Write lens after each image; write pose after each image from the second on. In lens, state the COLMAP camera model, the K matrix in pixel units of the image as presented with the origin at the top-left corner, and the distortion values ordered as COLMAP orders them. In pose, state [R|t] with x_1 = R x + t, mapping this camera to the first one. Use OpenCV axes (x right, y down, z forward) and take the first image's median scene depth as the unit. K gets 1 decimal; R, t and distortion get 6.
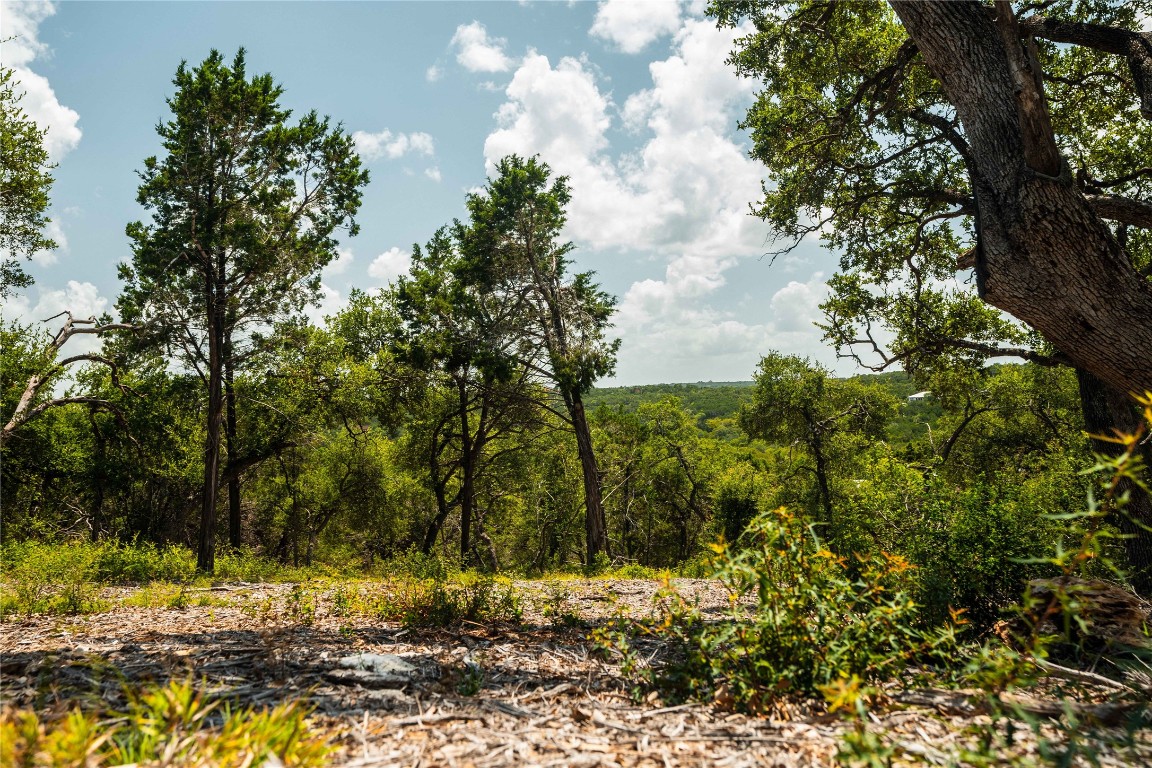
lens RADIAL K [[1056.4, 0, 577.6], [0, 1056.4, 410.5], [0, 0, 1]] dist [0.050002, -0.004045]
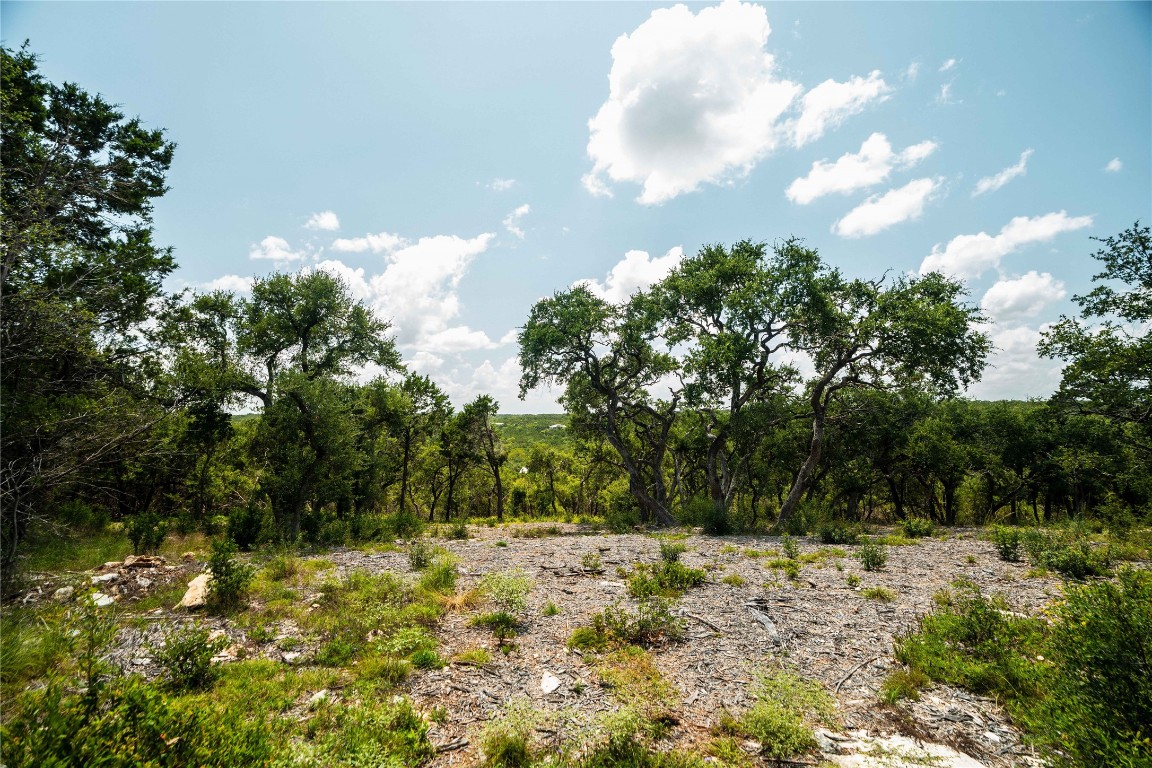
lens RADIAL K [[535.1, 0, 576.0], [0, 535.1, 384.0], [0, 0, 1]] dist [-0.061317, 0.025444]
pose [[0.936542, 0.069771, 0.343542, -0.247119], [-0.040306, 0.994926, -0.092185, -0.085968], [-0.348230, 0.072488, 0.934602, -0.461161]]
